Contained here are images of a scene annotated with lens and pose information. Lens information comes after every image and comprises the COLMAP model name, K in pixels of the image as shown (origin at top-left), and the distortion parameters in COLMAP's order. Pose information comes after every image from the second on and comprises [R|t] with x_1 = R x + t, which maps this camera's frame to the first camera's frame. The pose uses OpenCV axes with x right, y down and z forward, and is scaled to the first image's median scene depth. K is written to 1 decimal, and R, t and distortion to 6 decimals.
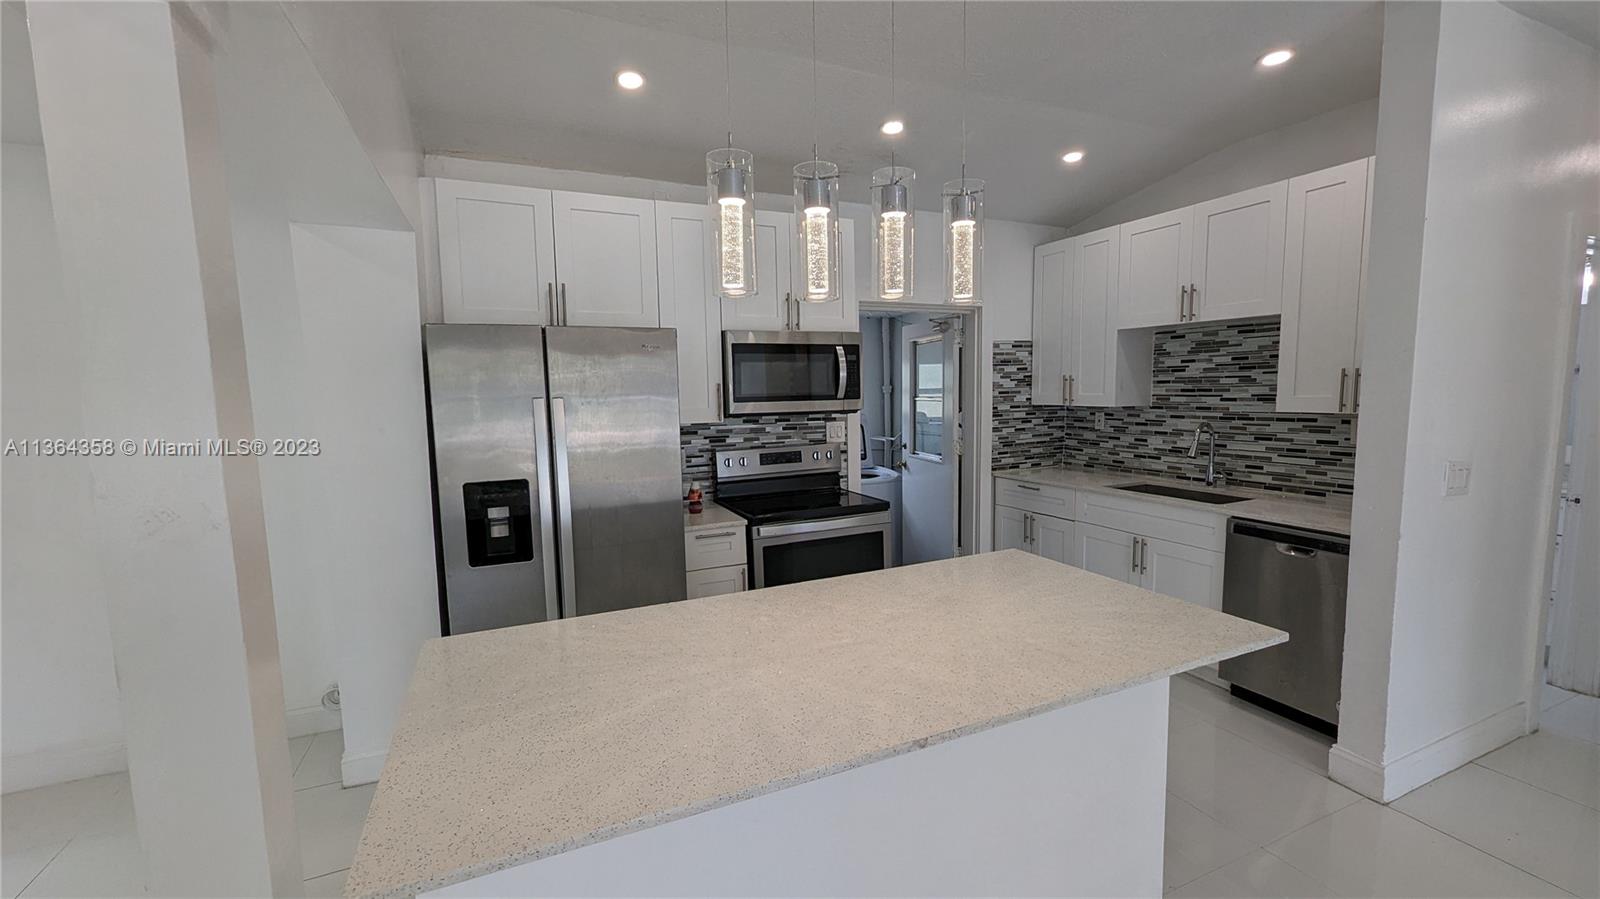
lens RADIAL K [[658.5, 0, 805.1], [0, 658.5, 463.3], [0, 0, 1]] dist [-0.000599, -0.000137]
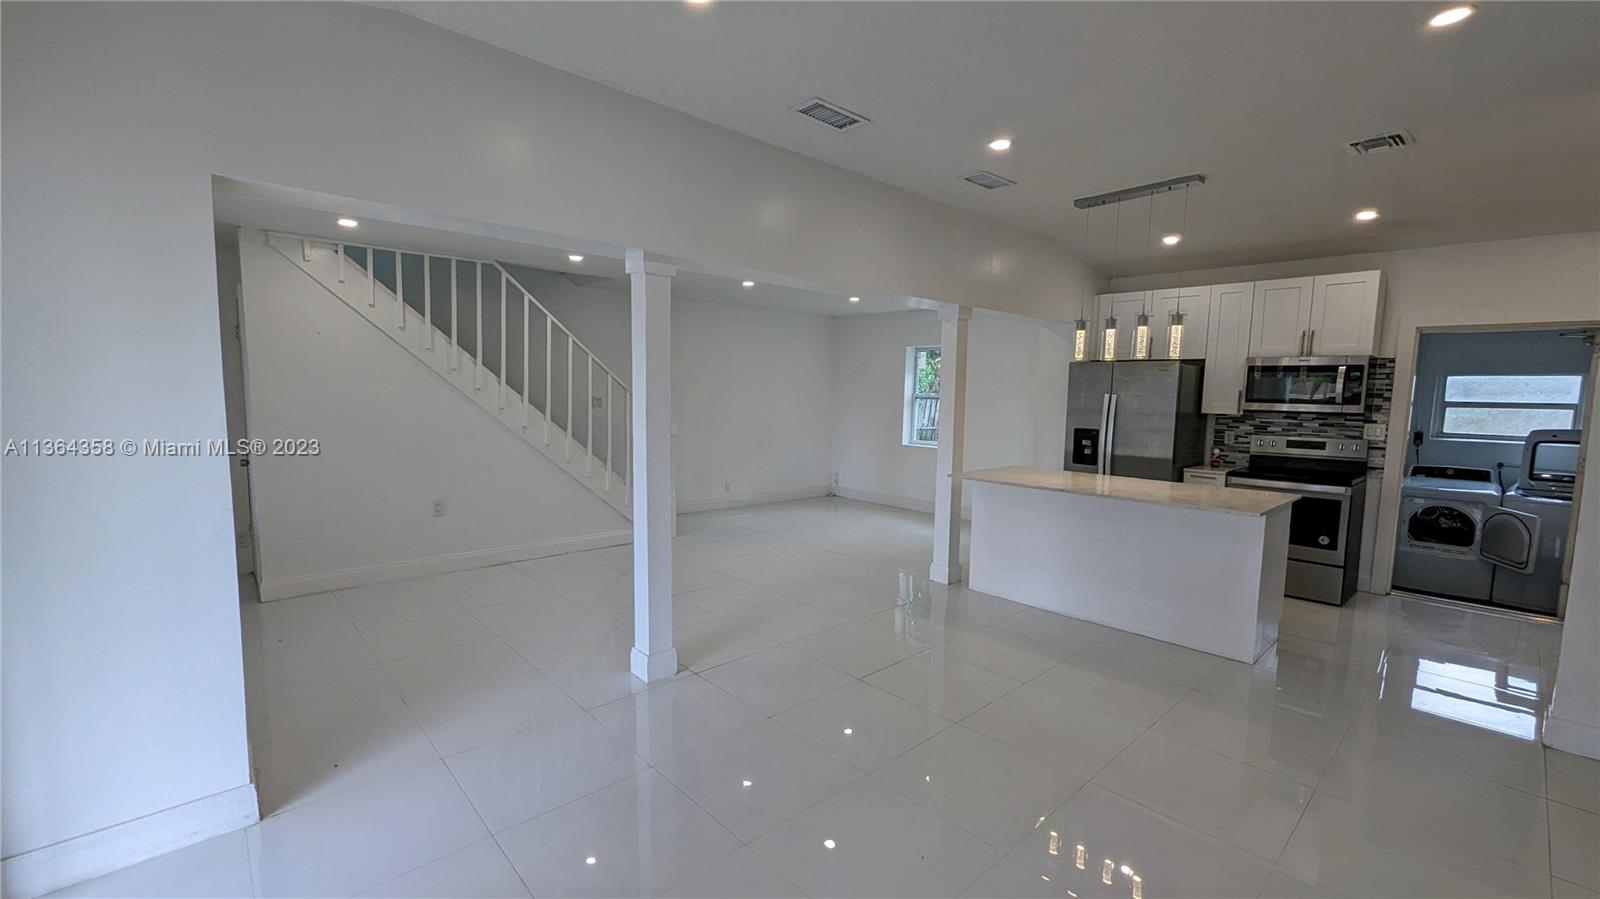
lens RADIAL K [[658.5, 0, 798.9], [0, 658.5, 441.9], [0, 0, 1]] dist [-0.000599, -0.000137]
pose [[0.284862, 0.100744, -0.953260, 0.961135], [-0.133470, 0.988943, 0.064631, 0.038094], [0.949231, 0.108821, 0.295158, -0.427625]]
